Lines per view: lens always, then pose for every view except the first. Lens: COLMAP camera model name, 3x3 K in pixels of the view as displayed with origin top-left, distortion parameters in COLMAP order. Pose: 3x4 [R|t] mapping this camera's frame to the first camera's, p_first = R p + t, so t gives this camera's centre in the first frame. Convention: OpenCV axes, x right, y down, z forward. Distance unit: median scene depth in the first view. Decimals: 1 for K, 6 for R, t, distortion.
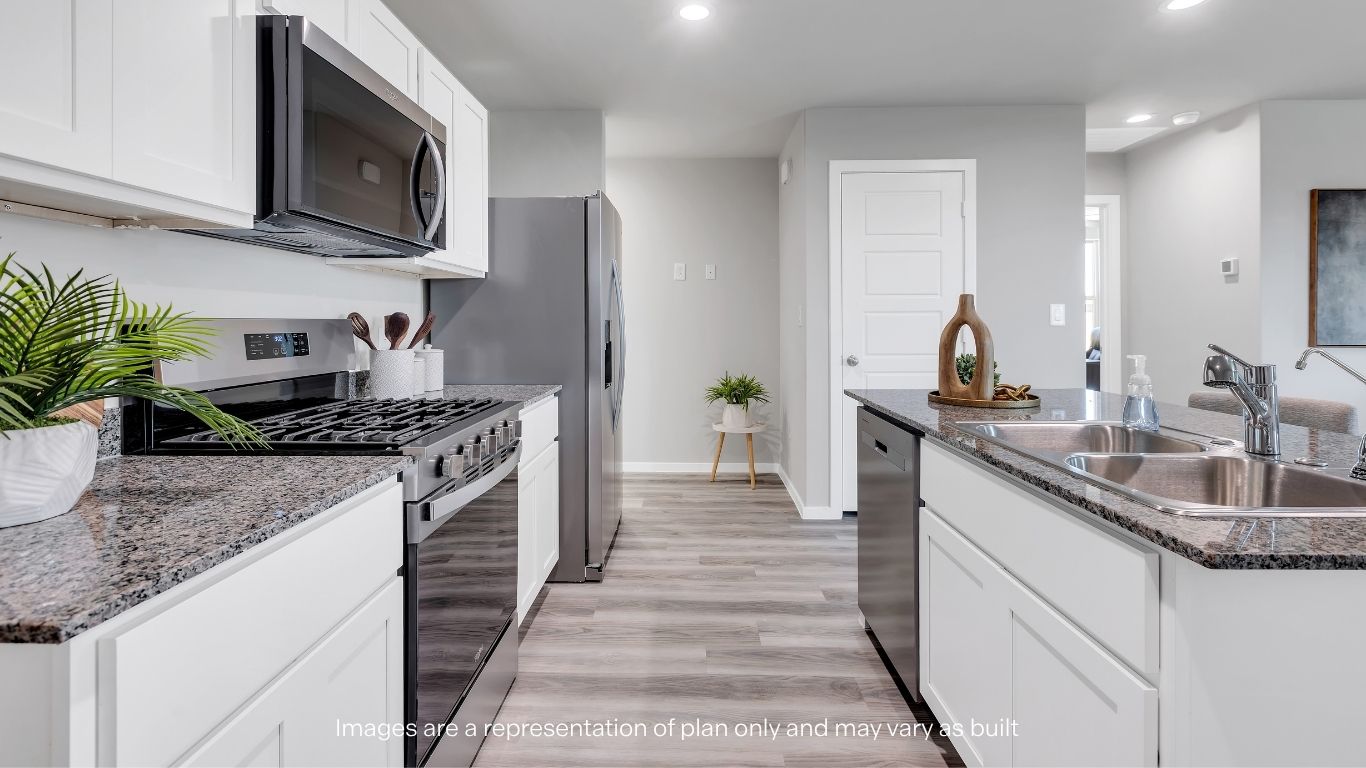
lens RADIAL K [[617.2, 0, 683.0], [0, 617.2, 384.0], [0, 0, 1]] dist [-0.002180, 0.000127]
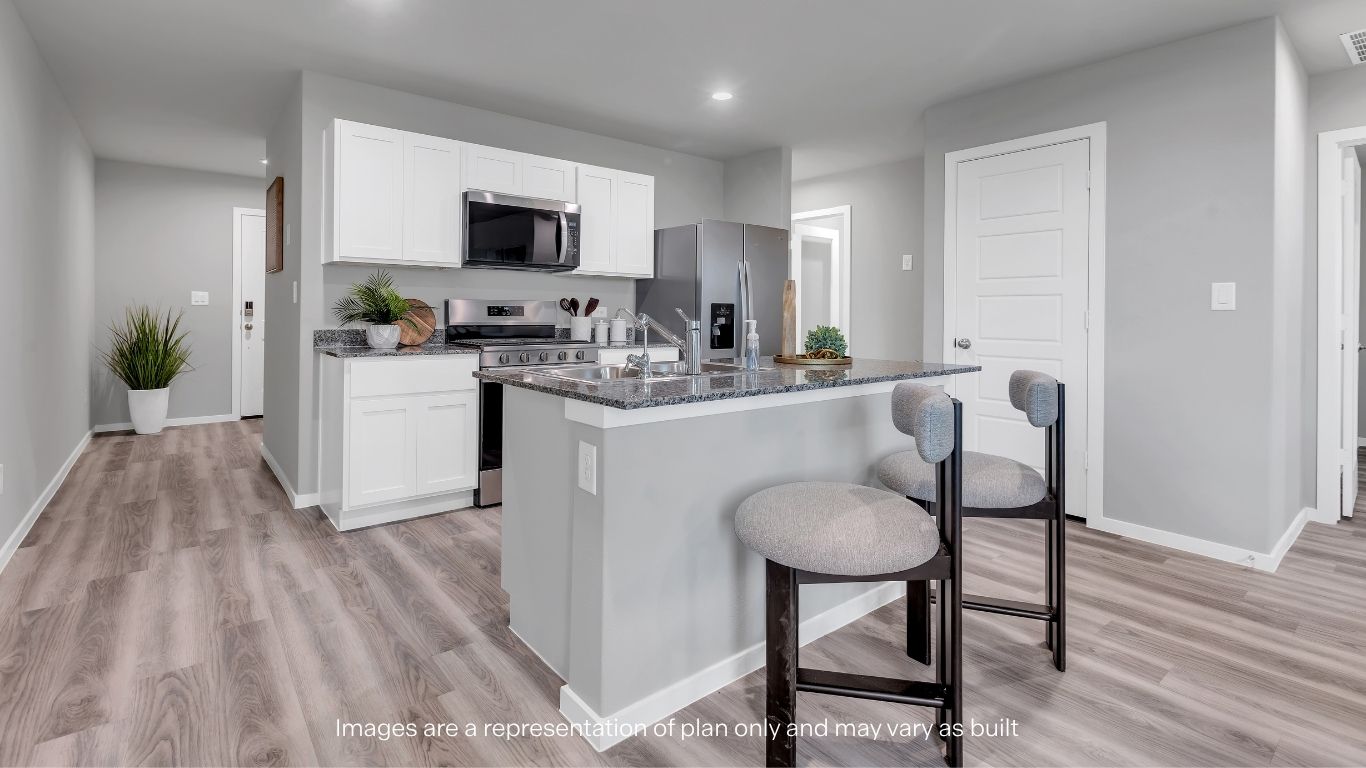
lens RADIAL K [[617.2, 0, 683.0], [0, 617.2, 384.0], [0, 0, 1]] dist [-0.002180, 0.000127]
pose [[0.649957, 0.093670, -0.754176, 0.806272], [-0.086237, 0.995056, 0.049268, 0.020107], [0.755062, 0.033016, 0.654821, -0.025585]]
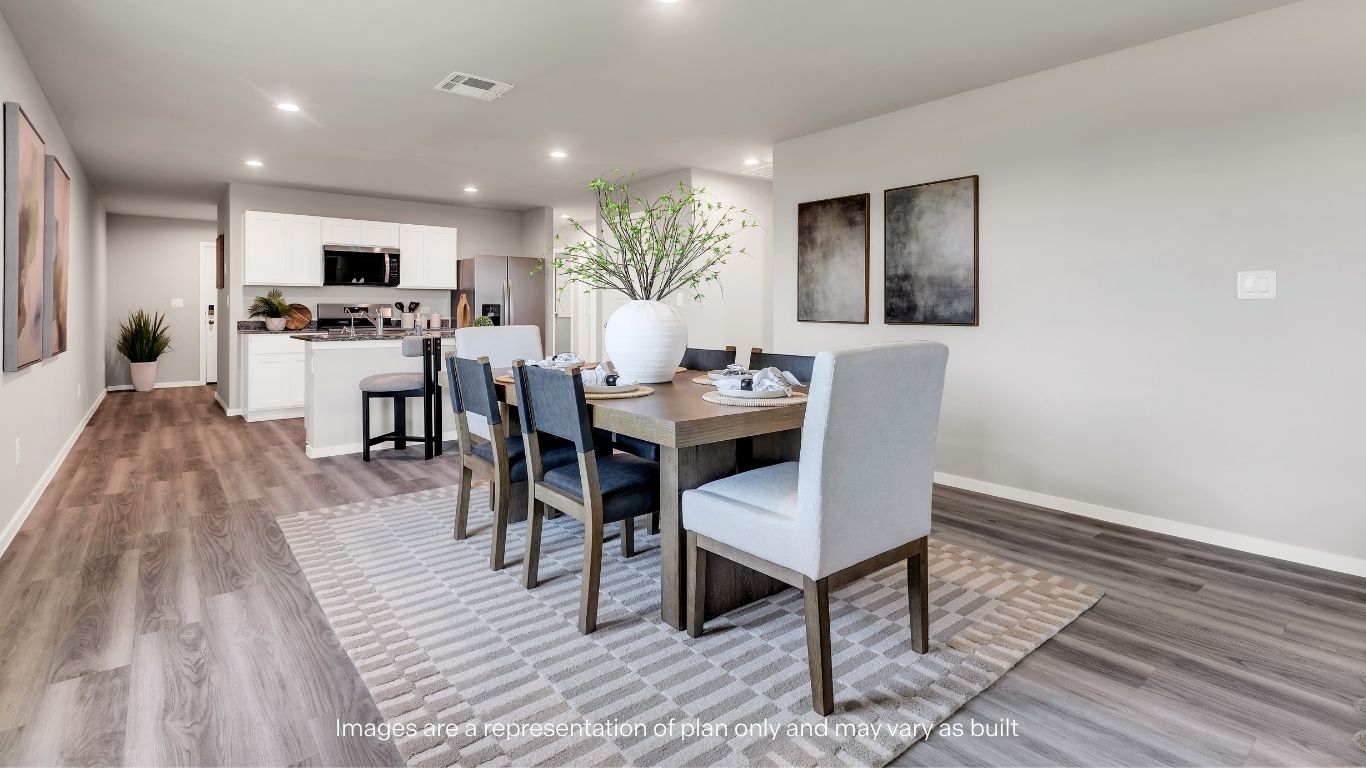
lens RADIAL K [[580.9, 0, 683.0], [0, 580.9, 384.0], [0, 0, 1]] dist [-0.011122, -0.000233]
pose [[0.686064, 0.092937, -0.721580, 1.798205], [-0.076849, 0.995516, 0.055152, 0.023778], [0.723471, 0.017615, 0.690130, -0.048591]]
